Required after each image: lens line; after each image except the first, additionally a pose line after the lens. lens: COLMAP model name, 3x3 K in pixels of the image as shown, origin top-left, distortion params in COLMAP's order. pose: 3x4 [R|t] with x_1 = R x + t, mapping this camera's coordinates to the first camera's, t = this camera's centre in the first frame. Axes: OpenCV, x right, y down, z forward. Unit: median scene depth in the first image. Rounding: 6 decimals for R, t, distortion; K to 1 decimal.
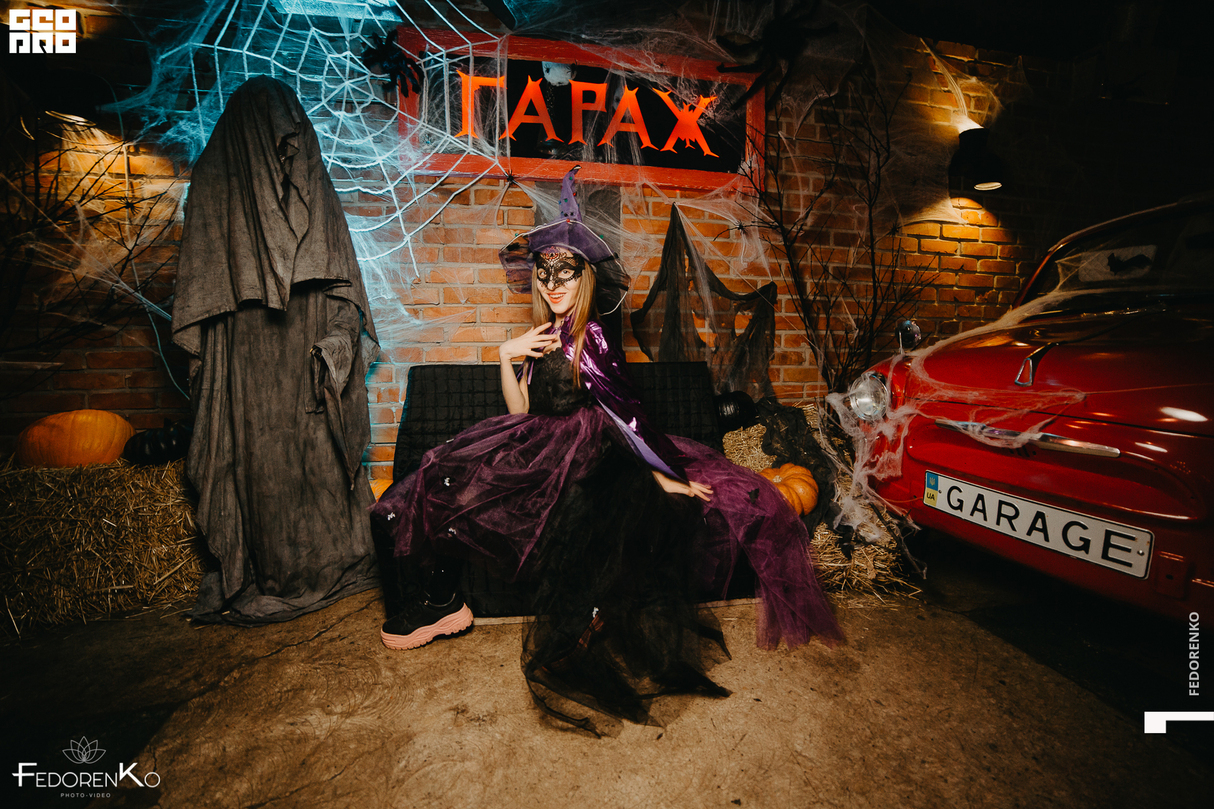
lens RADIAL K [[490.4, 0, 609.4], [0, 490.4, 392.2], [0, 0, 1]] dist [-0.103779, 0.036259]
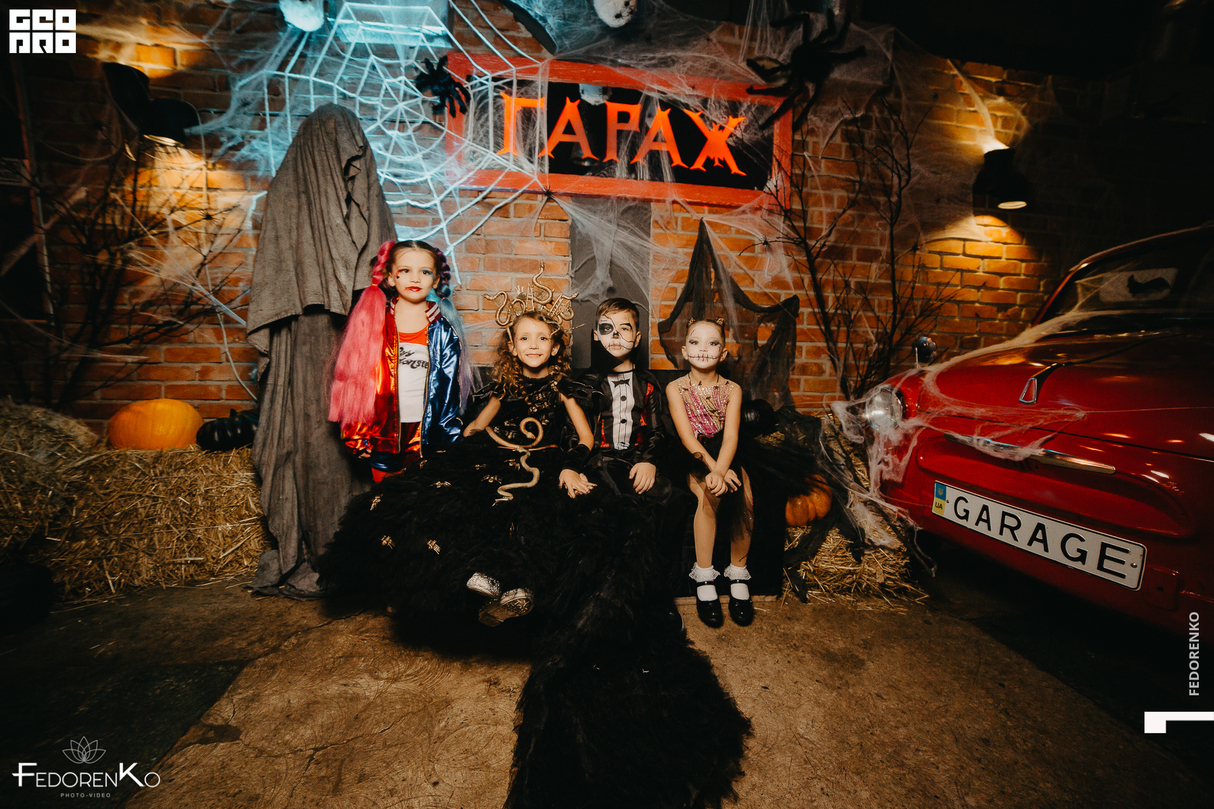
lens RADIAL K [[487.9, 0, 609.7], [0, 487.9, 392.9], [0, 0, 1]] dist [-0.103828, 0.035035]
pose [[0.998408, 0.028956, -0.048400, -0.005534], [-0.029161, 0.999569, -0.003520, -0.004035], [0.048277, 0.004926, 0.998822, -0.055563]]
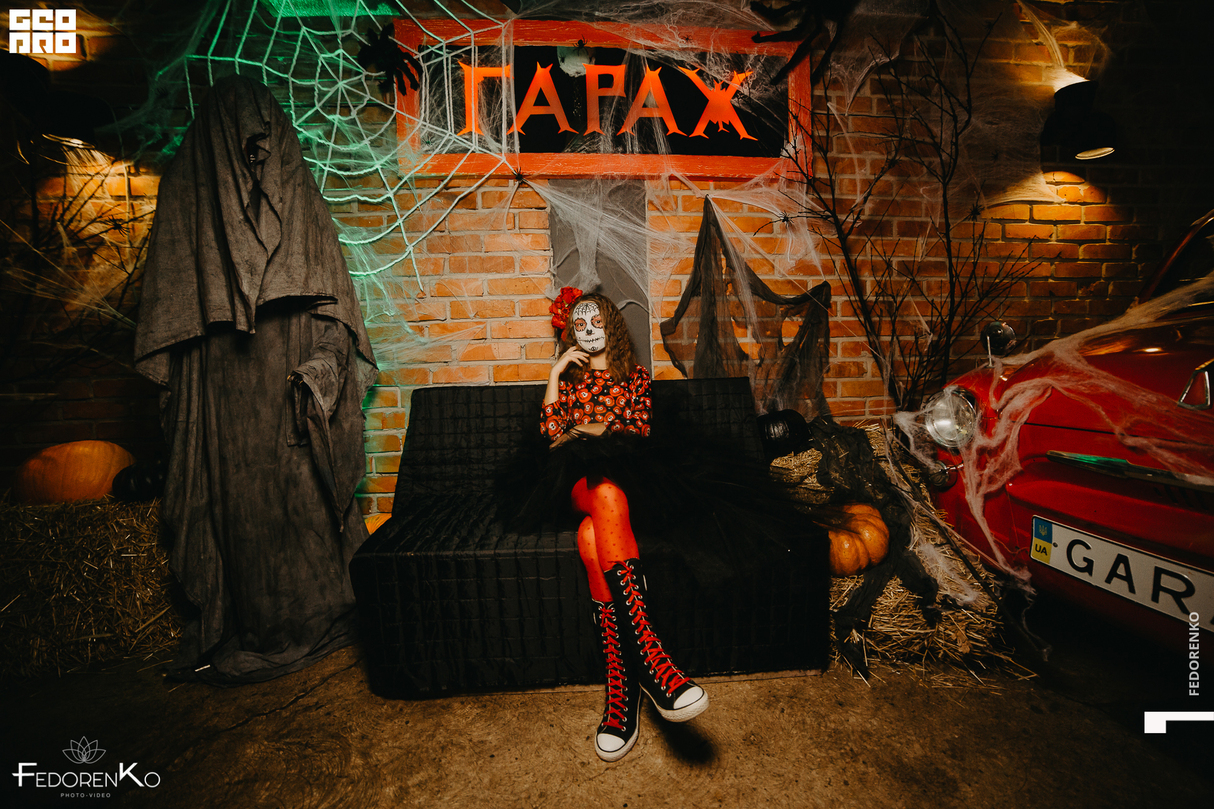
lens RADIAL K [[489.6, 0, 609.4], [0, 489.6, 392.5], [0, 0, 1]] dist [-0.100539, 0.033449]
pose [[0.994506, -0.017753, -0.103161, 0.046226], [0.015769, 0.999675, -0.020012, -0.023553], [0.103483, 0.018276, 0.994463, 0.137528]]
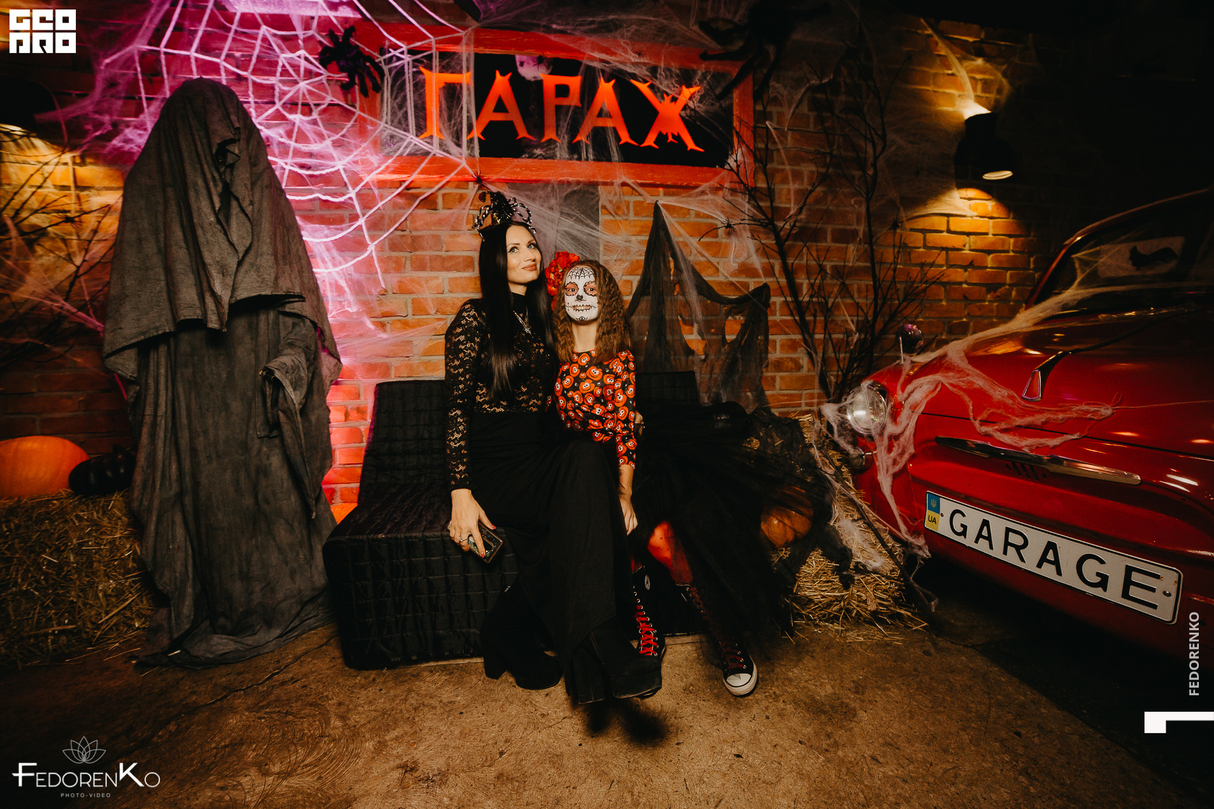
lens RADIAL K [[500.7, 0, 609.6], [0, 500.7, 392.4], [0, 0, 1]] dist [-0.102329, 0.034227]
pose [[0.999701, -0.017814, -0.016735, 0.058037], [0.017774, 0.999839, -0.002508, -0.024961], [0.016777, 0.002210, 0.999857, 0.050432]]
